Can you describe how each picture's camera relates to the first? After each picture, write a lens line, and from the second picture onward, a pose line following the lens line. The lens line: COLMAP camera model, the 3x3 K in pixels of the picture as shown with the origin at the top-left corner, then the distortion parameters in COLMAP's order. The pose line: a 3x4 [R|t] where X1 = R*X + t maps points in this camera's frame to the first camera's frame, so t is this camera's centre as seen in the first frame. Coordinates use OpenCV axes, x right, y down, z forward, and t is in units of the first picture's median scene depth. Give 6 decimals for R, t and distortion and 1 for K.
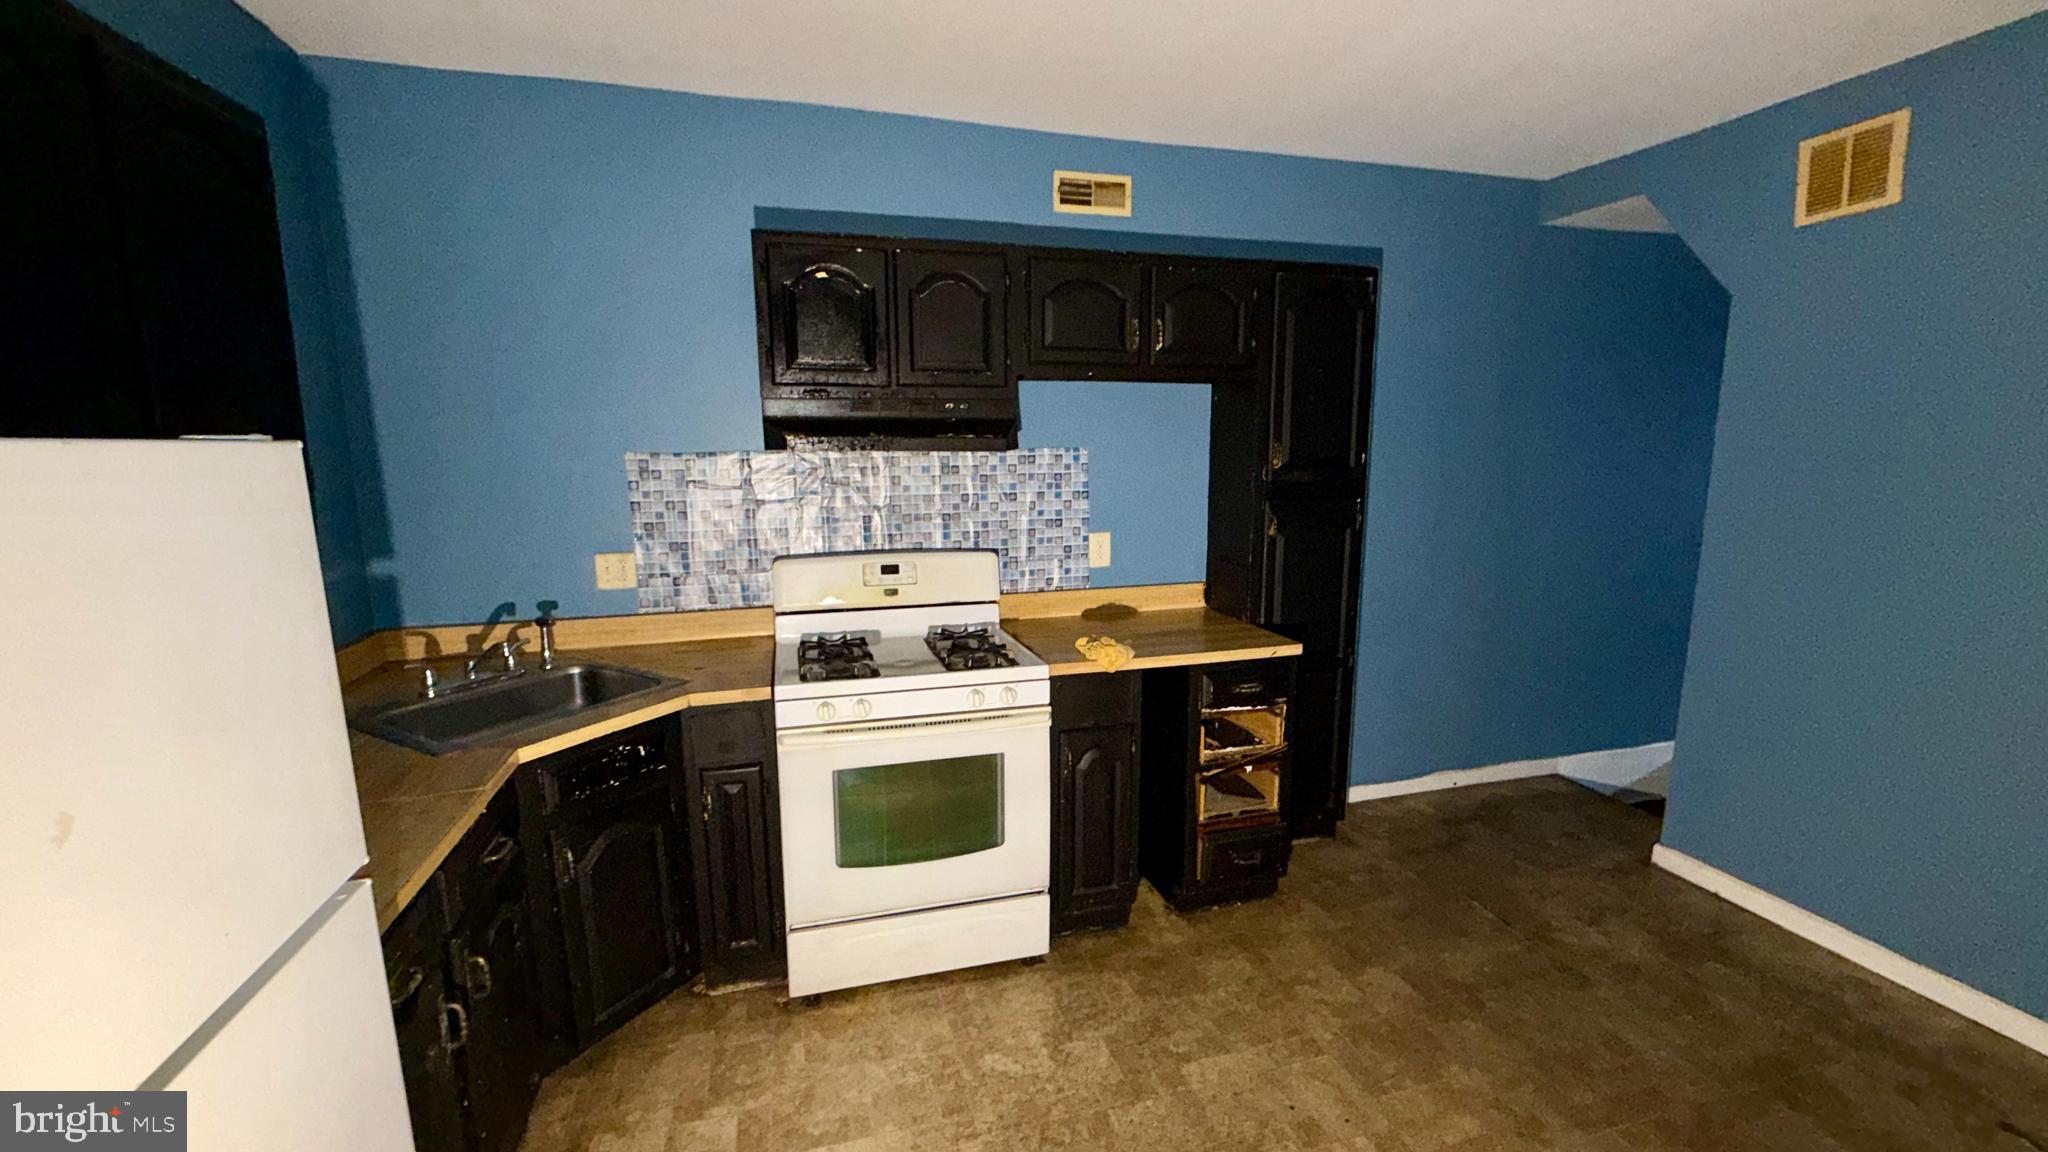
lens RADIAL K [[813.7, 0, 1021.8], [0, 813.7, 572.2], [0, 0, 1]] dist [0.002001, 0.000012]
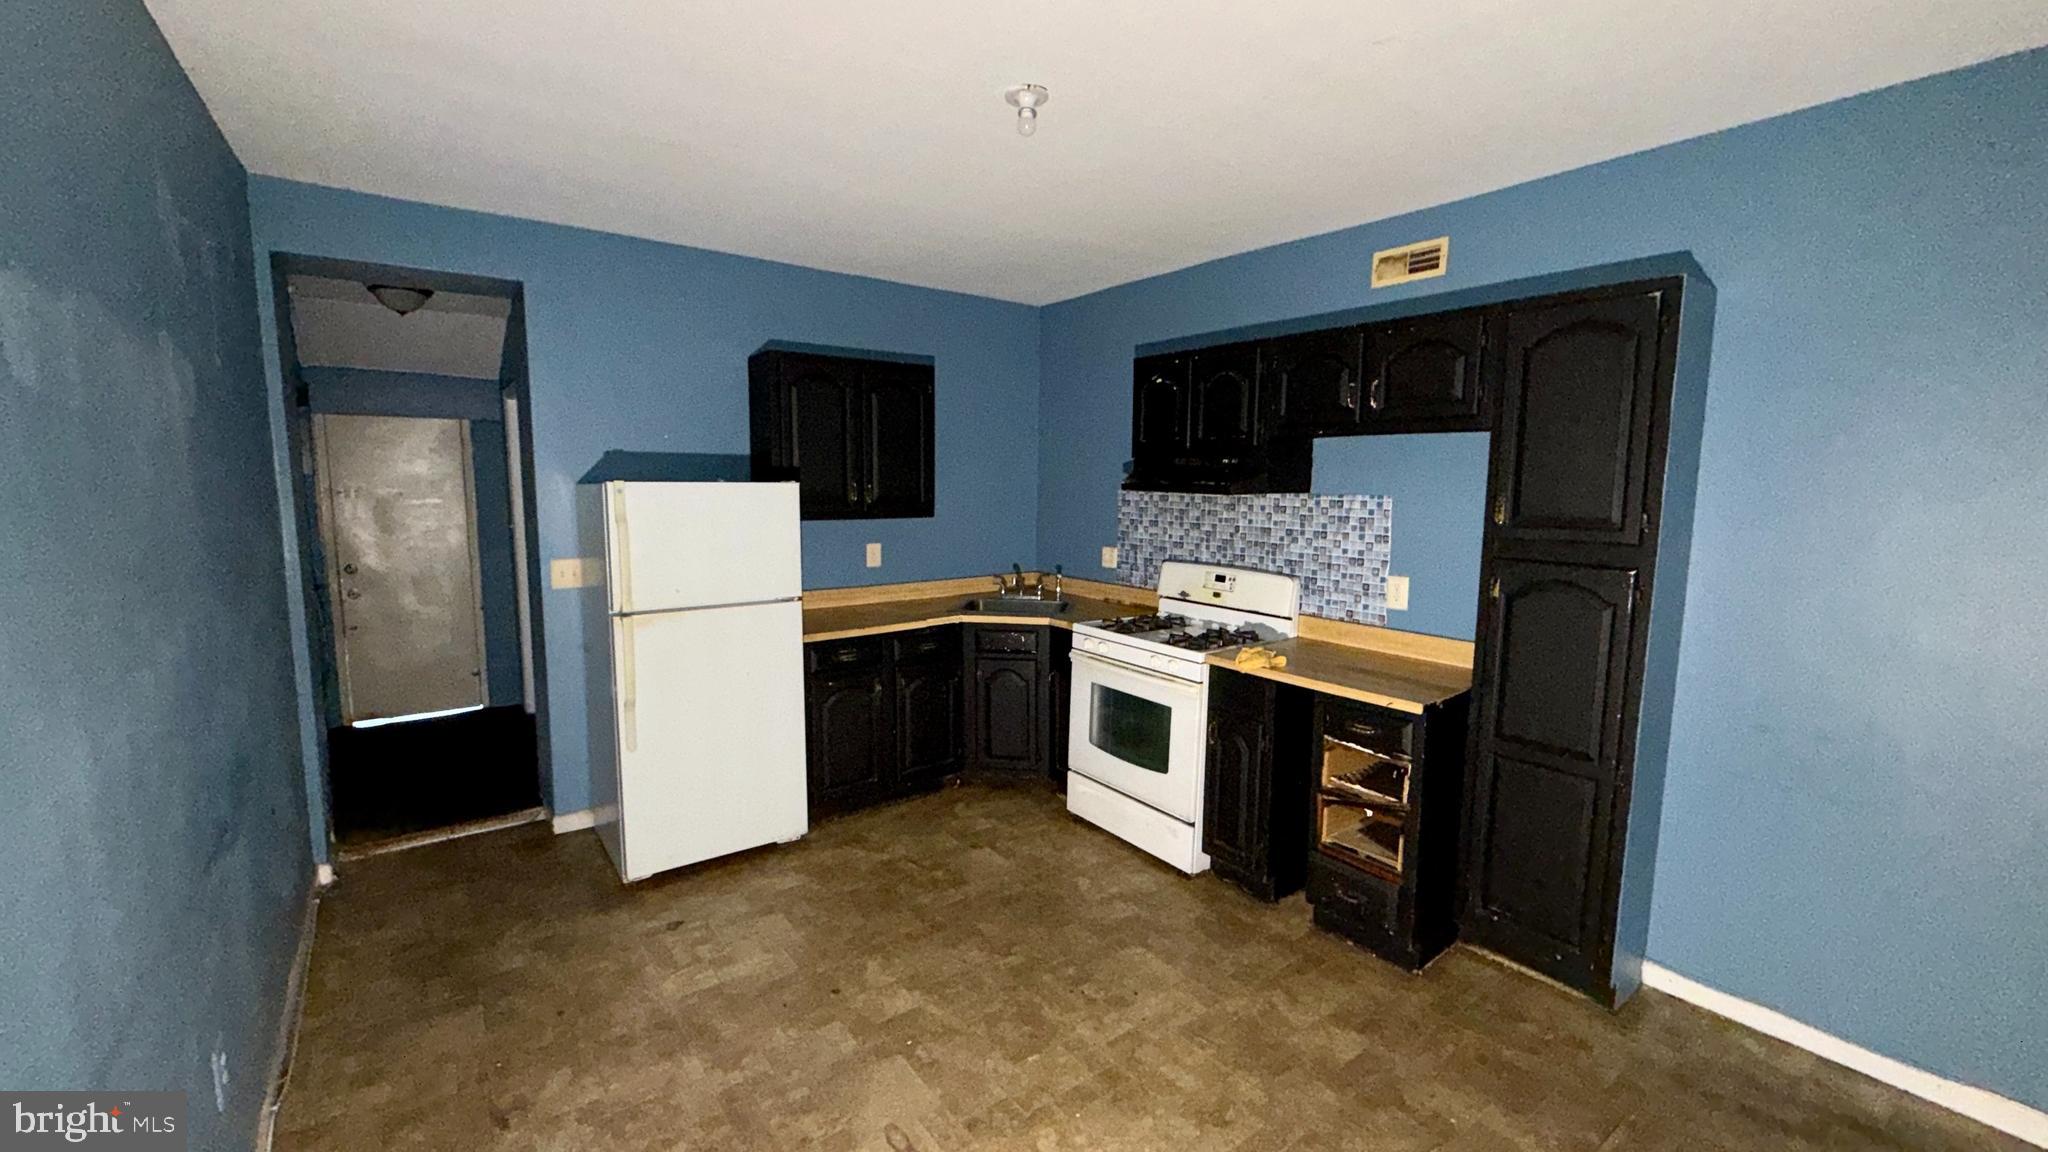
lens RADIAL K [[813.7, 0, 1021.8], [0, 813.7, 572.2], [0, 0, 1]] dist [0.002001, 0.000012]
pose [[0.360654, 0.117466, -0.925273, 0.967110], [-0.162063, 0.984840, 0.061860, -0.043597], [0.918512, 0.127642, 0.374223, 0.174407]]
